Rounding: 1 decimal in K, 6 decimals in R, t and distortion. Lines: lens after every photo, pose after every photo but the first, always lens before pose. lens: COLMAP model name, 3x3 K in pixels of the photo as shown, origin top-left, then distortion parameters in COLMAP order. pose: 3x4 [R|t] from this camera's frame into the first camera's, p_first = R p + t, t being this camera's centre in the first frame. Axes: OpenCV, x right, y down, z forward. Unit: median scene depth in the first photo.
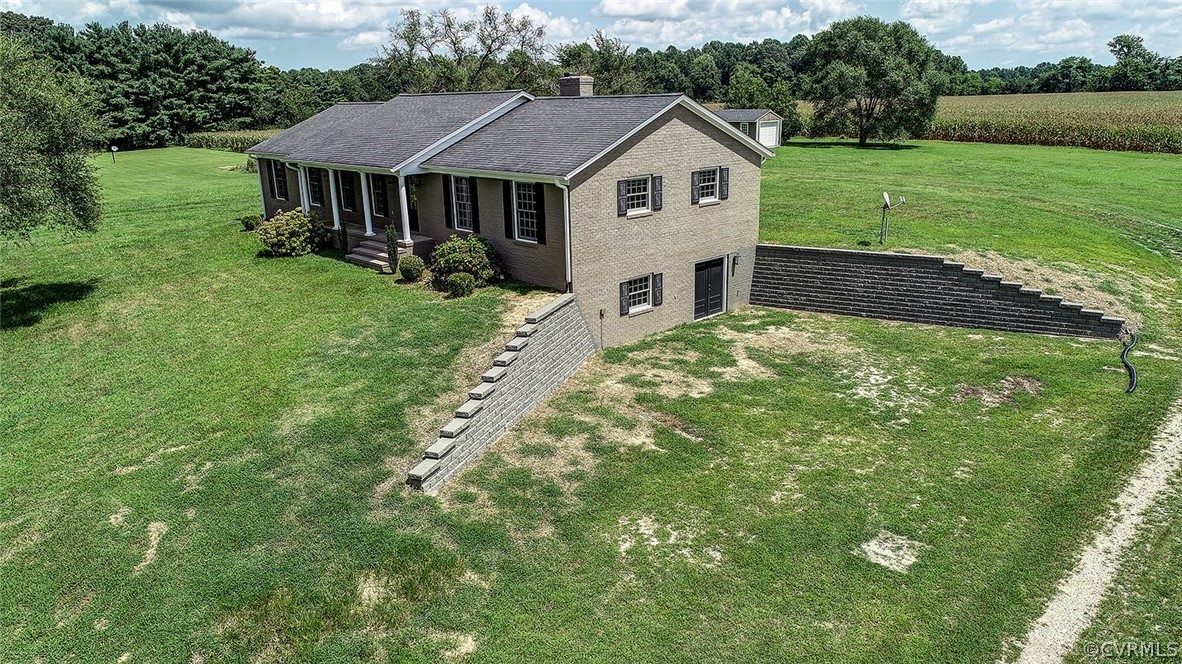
lens RADIAL K [[795.2, 0, 588.9], [0, 795.2, 333.2], [0, 0, 1]] dist [0.001653, -0.003682]
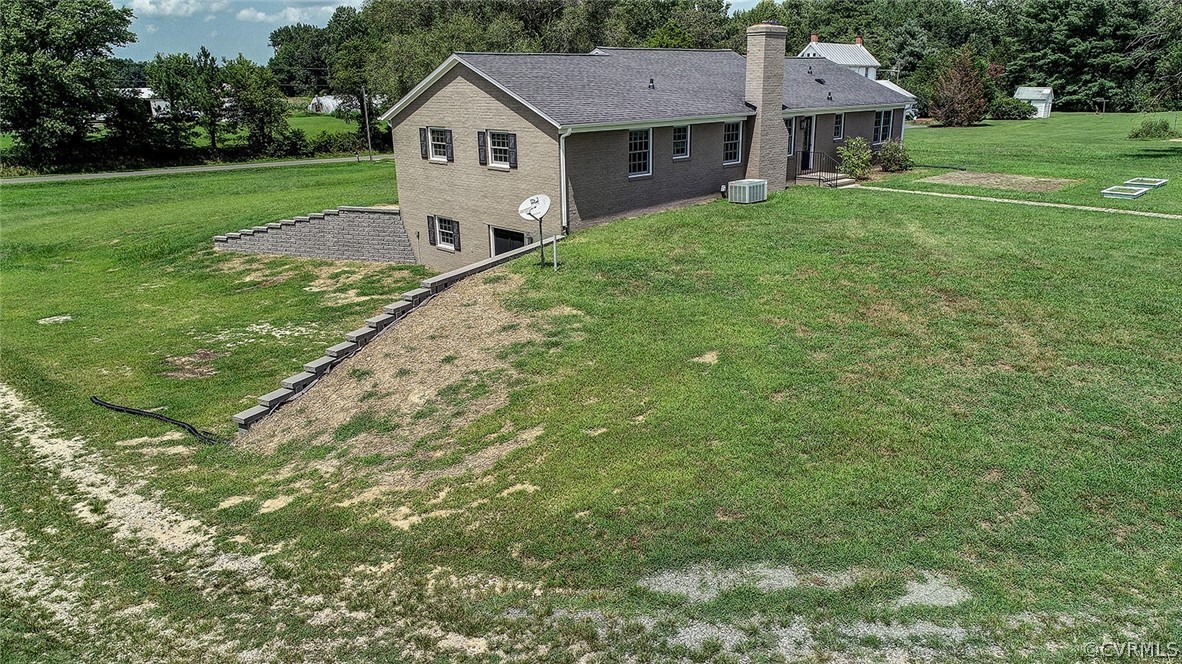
lens RADIAL K [[795.2, 0, 589.4], [0, 795.2, 331.6], [0, 0, 1]] dist [0.001653, -0.003682]
pose [[-0.003619, 0.321399, -0.946937, 1.177636], [-0.261837, 0.913601, 0.311086, -0.326306], [0.965105, 0.249069, 0.080847, 1.139698]]
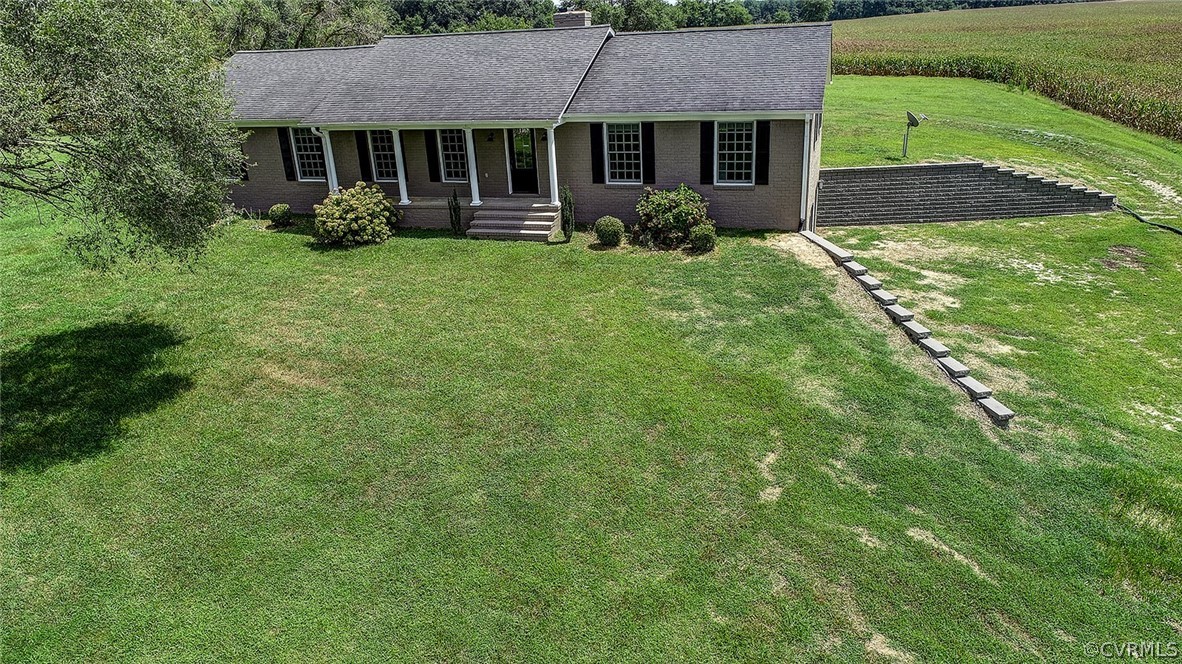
lens RADIAL K [[795.2, 0, 597.9], [0, 795.2, 334.6], [0, 0, 1]] dist [0.001653, -0.003682]
pose [[0.873479, -0.193002, 0.446973, -0.651100], [0.163987, 0.981055, 0.103151, -0.061833], [-0.458413, -0.016803, 0.888580, 0.218672]]
